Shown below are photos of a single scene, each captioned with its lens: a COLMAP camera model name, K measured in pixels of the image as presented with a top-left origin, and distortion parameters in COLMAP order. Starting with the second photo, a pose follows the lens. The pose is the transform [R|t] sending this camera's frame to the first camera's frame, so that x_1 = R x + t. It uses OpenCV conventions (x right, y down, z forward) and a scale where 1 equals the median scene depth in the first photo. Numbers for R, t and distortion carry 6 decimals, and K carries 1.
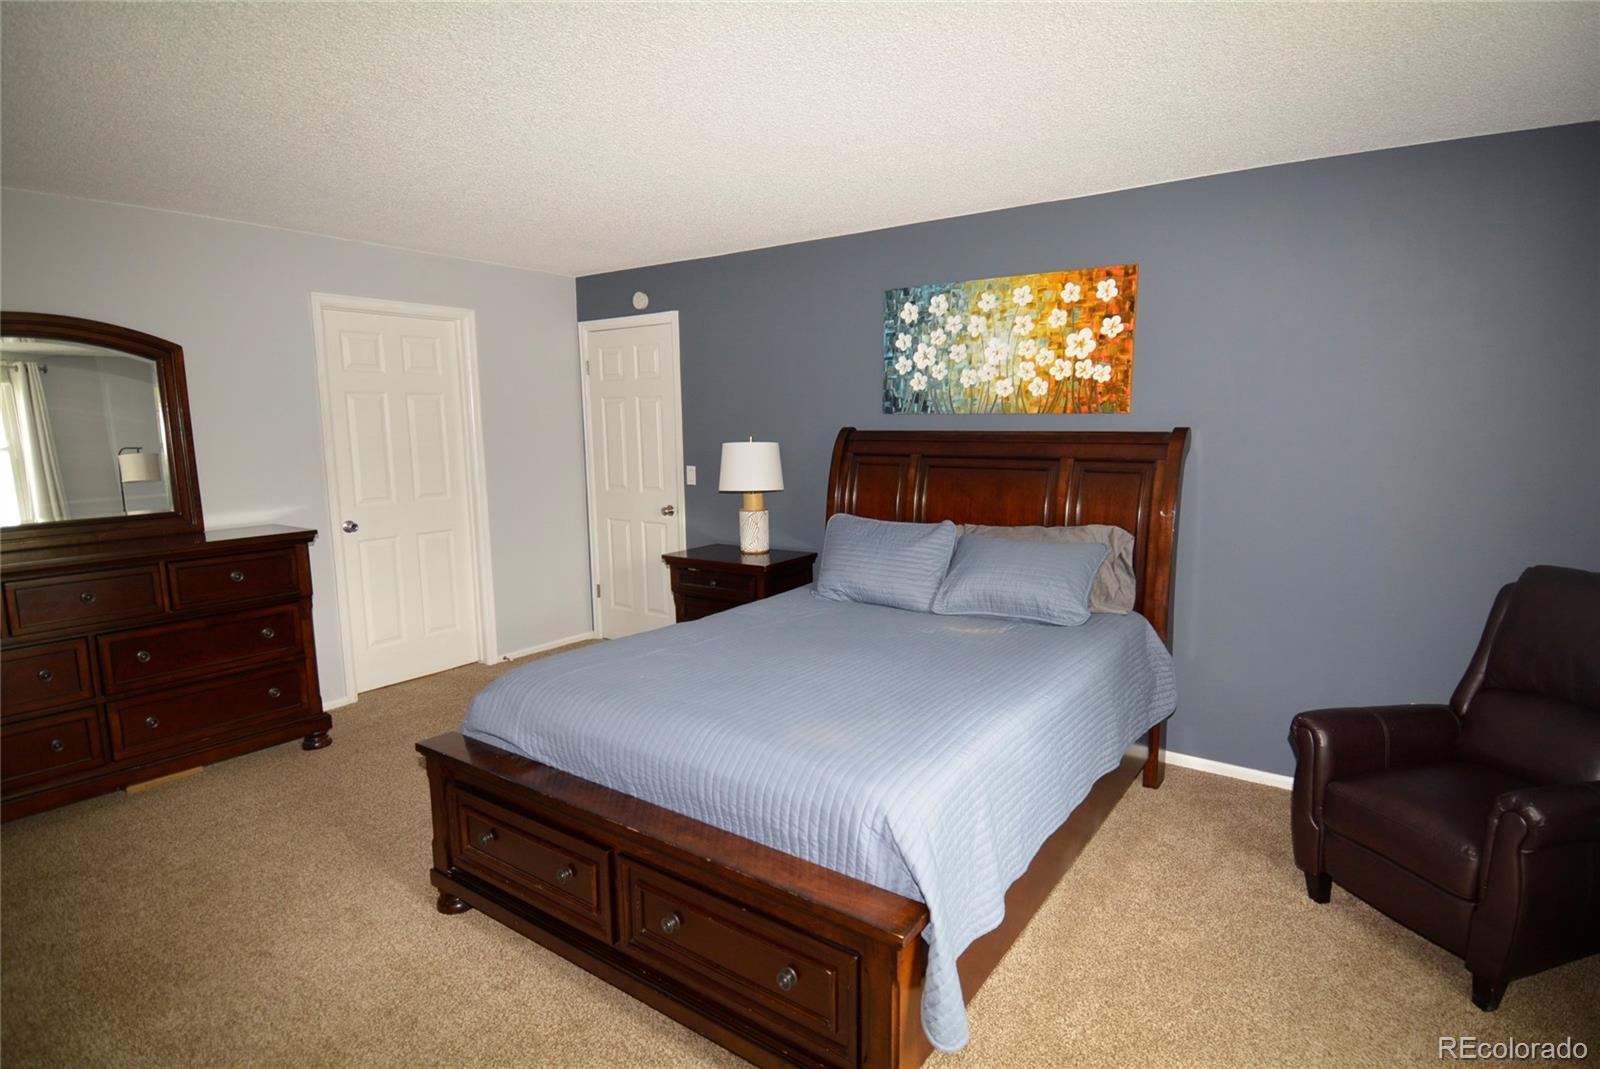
lens RADIAL K [[831.9, 0, 811.9], [0, 831.9, 557.3], [0, 0, 1]] dist [0.042292, -0.047735]
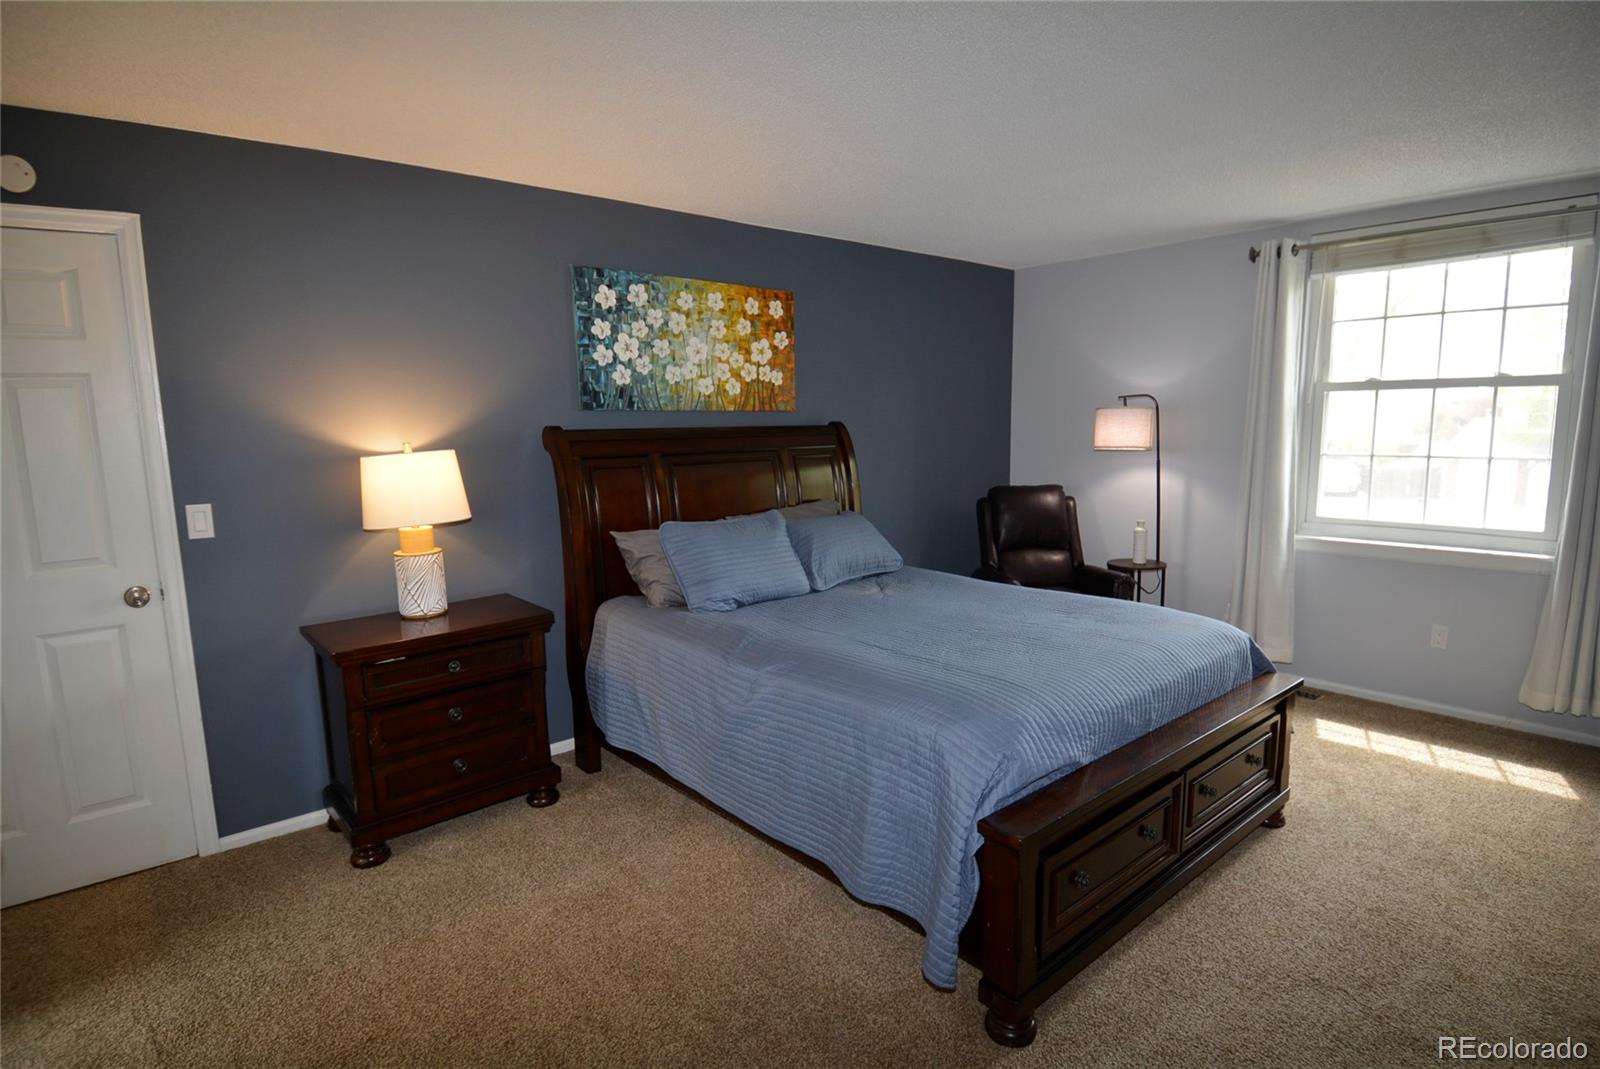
lens RADIAL K [[831.9, 0, 811.9], [0, 831.9, 557.3], [0, 0, 1]] dist [0.042292, -0.047735]
pose [[0.218010, -0.147327, 0.964762, -0.763133], [0.186425, 0.976624, 0.107012, -0.078555], [-0.957976, 0.156527, 0.240379, 0.639234]]
